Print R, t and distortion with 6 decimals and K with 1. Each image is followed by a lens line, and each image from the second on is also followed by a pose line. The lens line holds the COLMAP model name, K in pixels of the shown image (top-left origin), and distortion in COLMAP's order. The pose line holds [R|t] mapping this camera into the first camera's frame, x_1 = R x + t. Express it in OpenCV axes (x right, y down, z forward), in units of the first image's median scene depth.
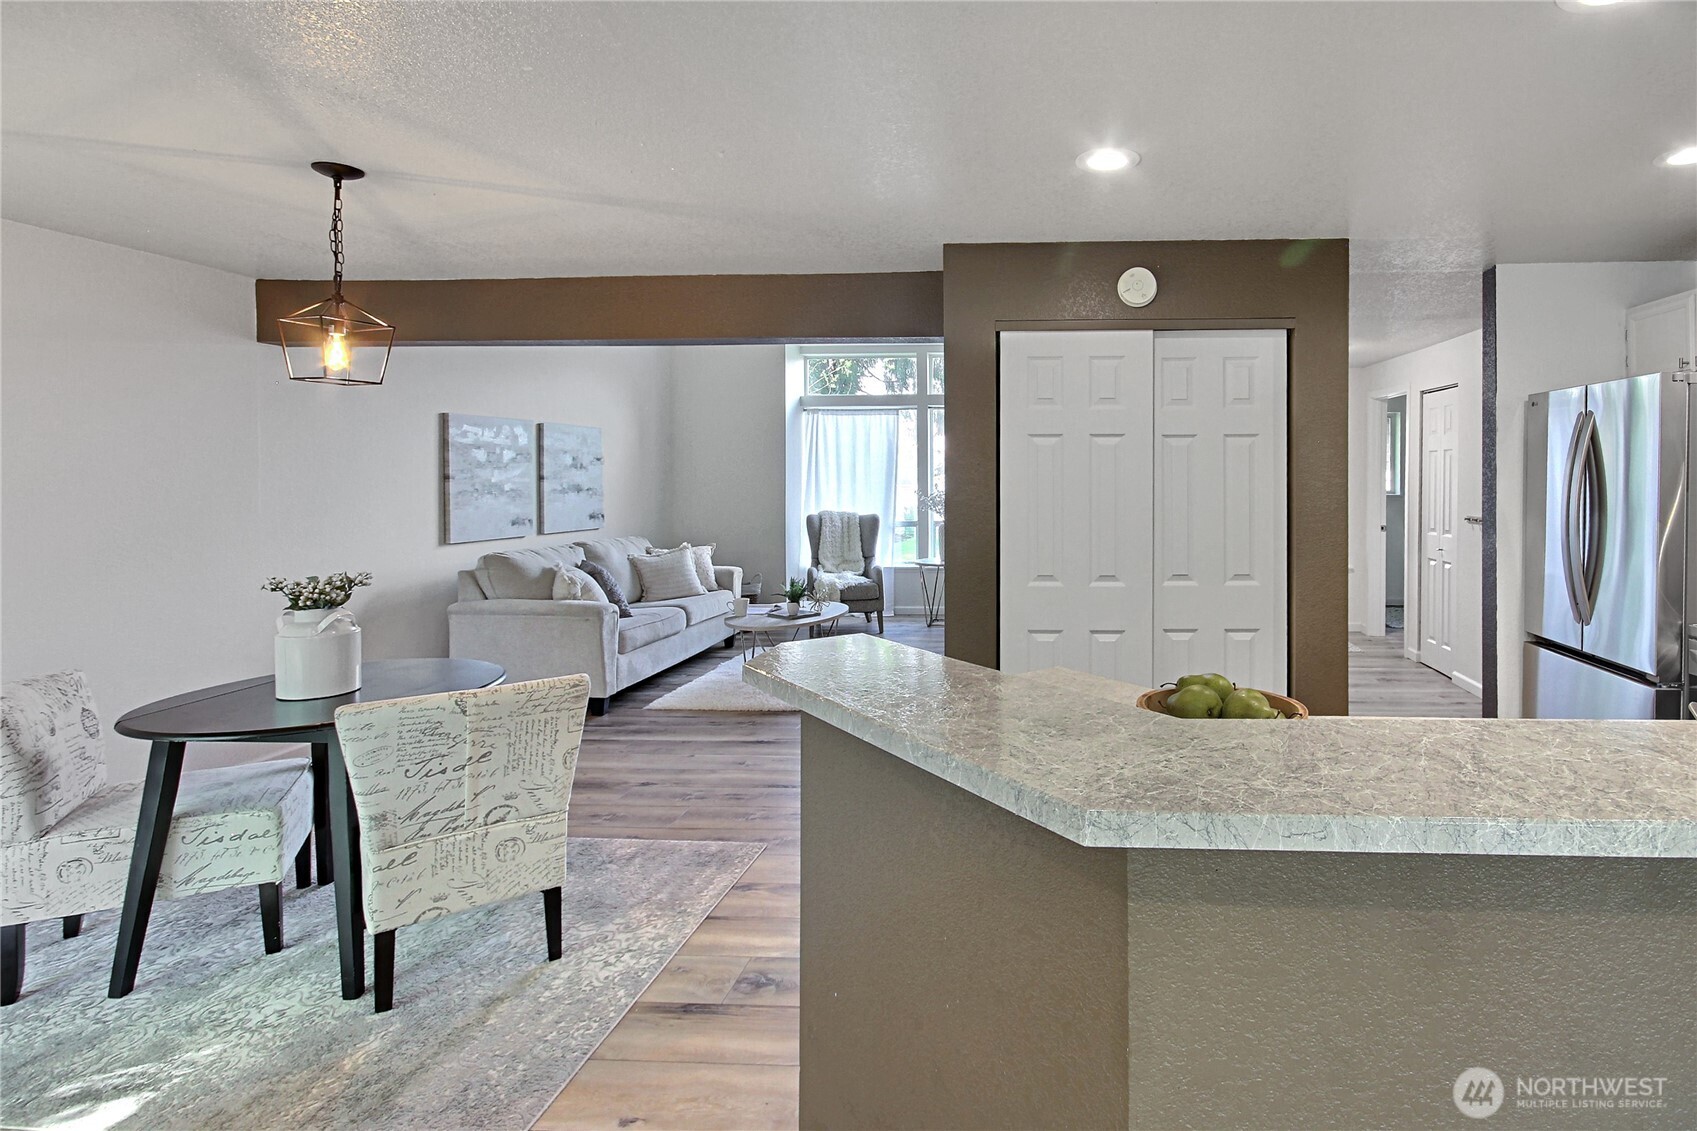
lens RADIAL K [[828.0, 0, 1027.6], [0, 828.0, 486.1], [0, 0, 1]] dist [-0.002070, -0.001440]
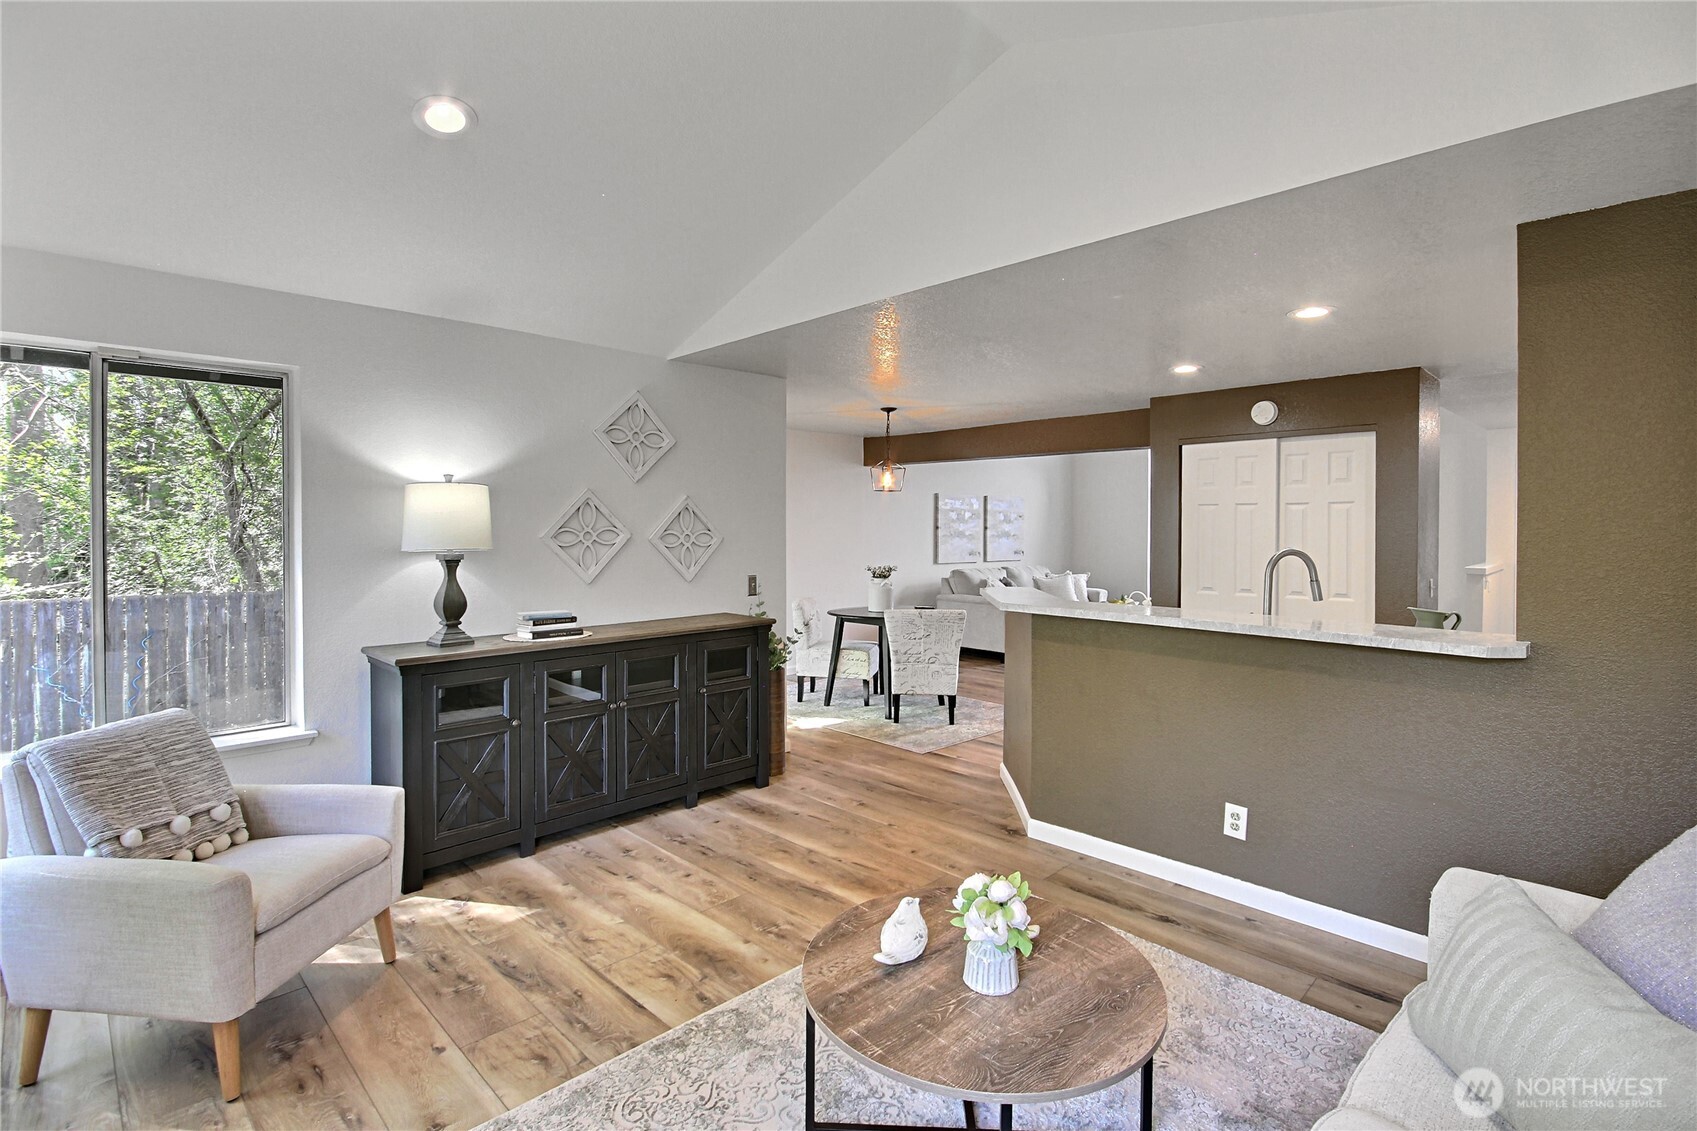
lens RADIAL K [[804.2, 0, 877.3], [0, 804.2, 537.0], [0, 0, 1]] dist [0.001310, 0.000336]
pose [[0.747489, 0.011894, -0.664168, 0.614814], [-0.011202, 0.999923, 0.005300, 0.003431], [0.664180, 0.003478, 0.747565, -0.681540]]
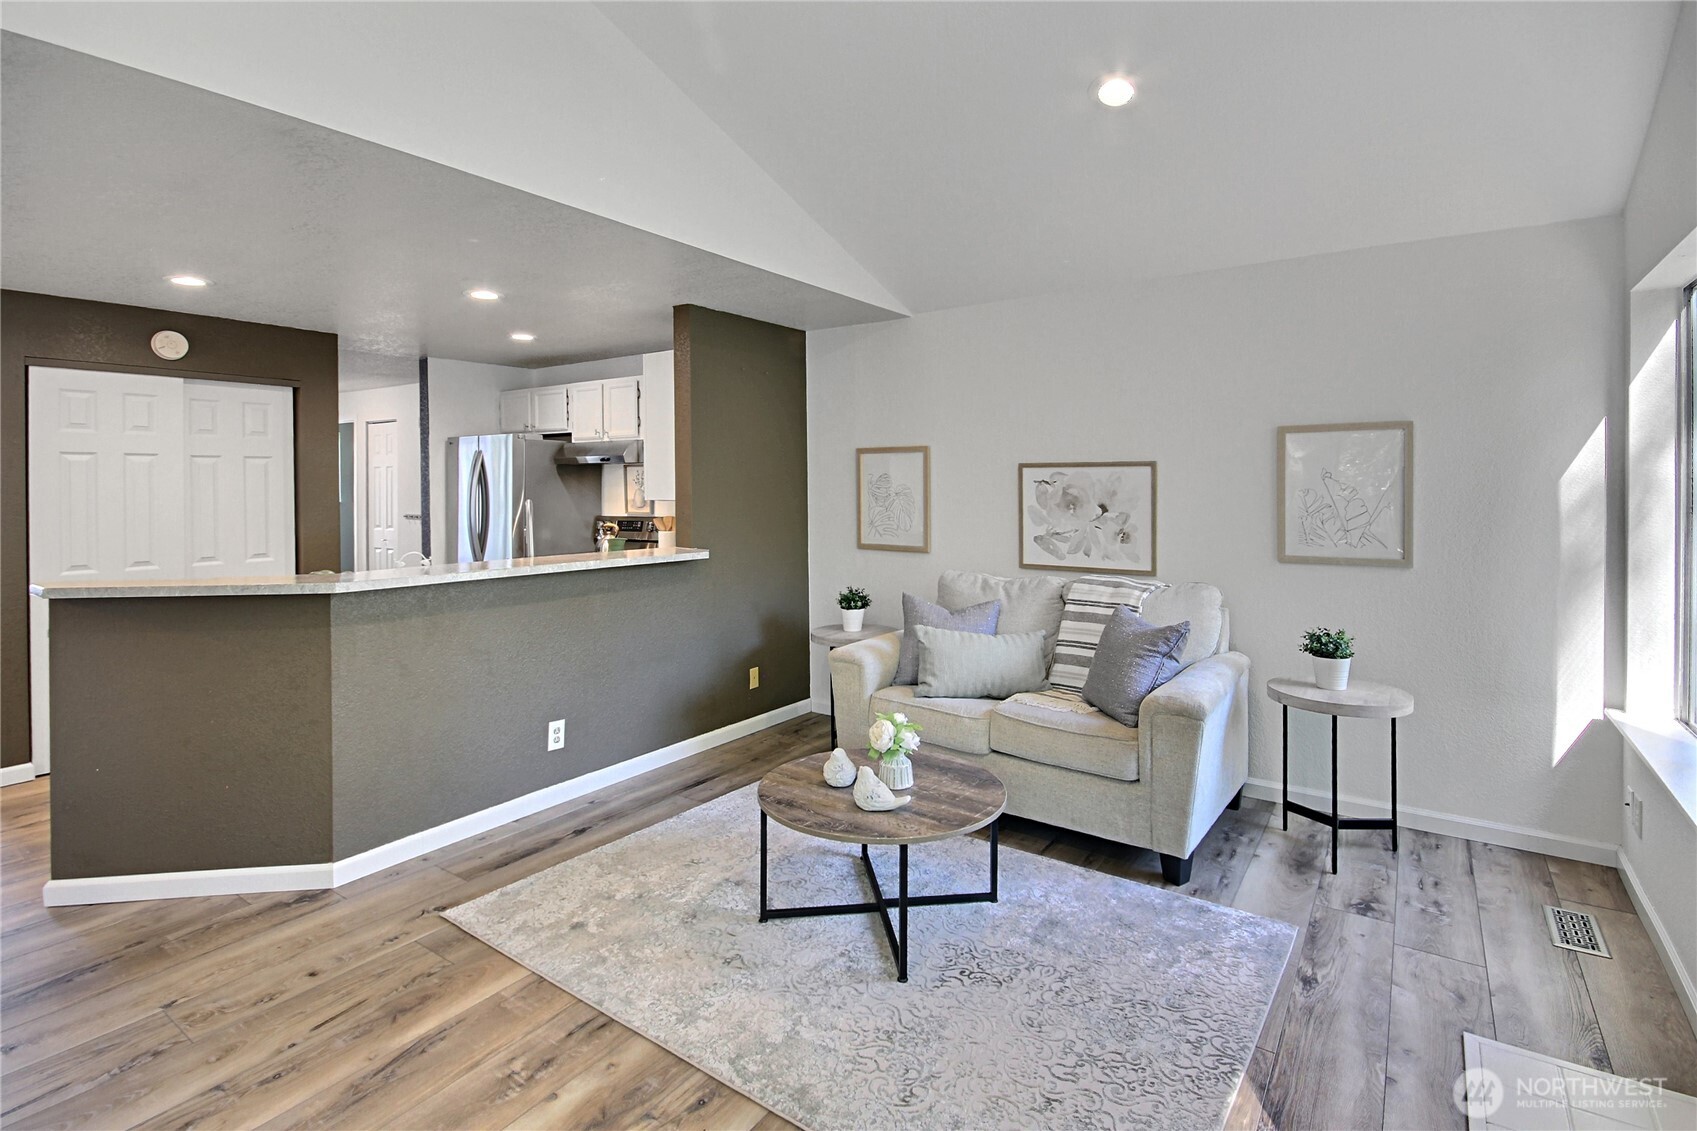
lens RADIAL K [[804.7, 0, 845.7], [0, 804.7, 489.2], [0, 0, 1]] dist [-0.002160, -0.000587]
pose [[0.544868, -0.003896, 0.838513, -0.363948], [0.011430, 0.999931, -0.002781, 0.009576], [-0.838444, 0.011099, 0.544875, -0.628894]]
